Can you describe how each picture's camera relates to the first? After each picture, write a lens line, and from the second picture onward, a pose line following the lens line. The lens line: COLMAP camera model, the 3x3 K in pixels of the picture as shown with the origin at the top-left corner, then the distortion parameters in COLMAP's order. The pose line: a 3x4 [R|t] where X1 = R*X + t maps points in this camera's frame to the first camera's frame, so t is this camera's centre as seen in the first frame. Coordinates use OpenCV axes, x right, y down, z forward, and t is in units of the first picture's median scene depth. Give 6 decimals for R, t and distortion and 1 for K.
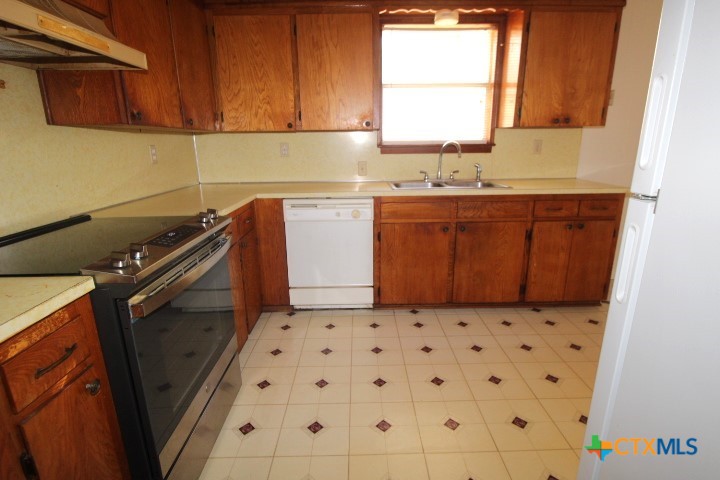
lens RADIAL K [[365.3, 0, 359.0], [0, 365.3, 240.6], [0, 0, 1]] dist [-0.001419, -0.008613]
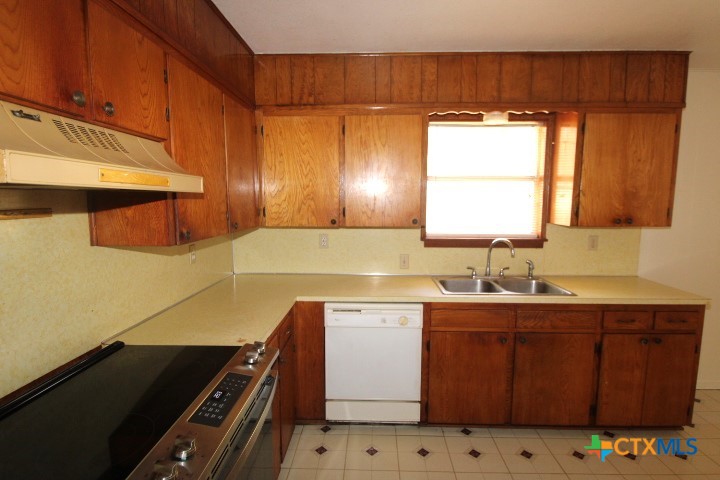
lens RADIAL K [[365.3, 0, 359.3], [0, 365.3, 240.0], [0, 0, 1]] dist [-0.001419, -0.008613]
pose [[0.998816, 0.019416, -0.044611, -0.078461], [-0.025988, 0.988066, -0.151822, -0.126149], [0.041131, 0.152802, 0.987401, 0.062883]]
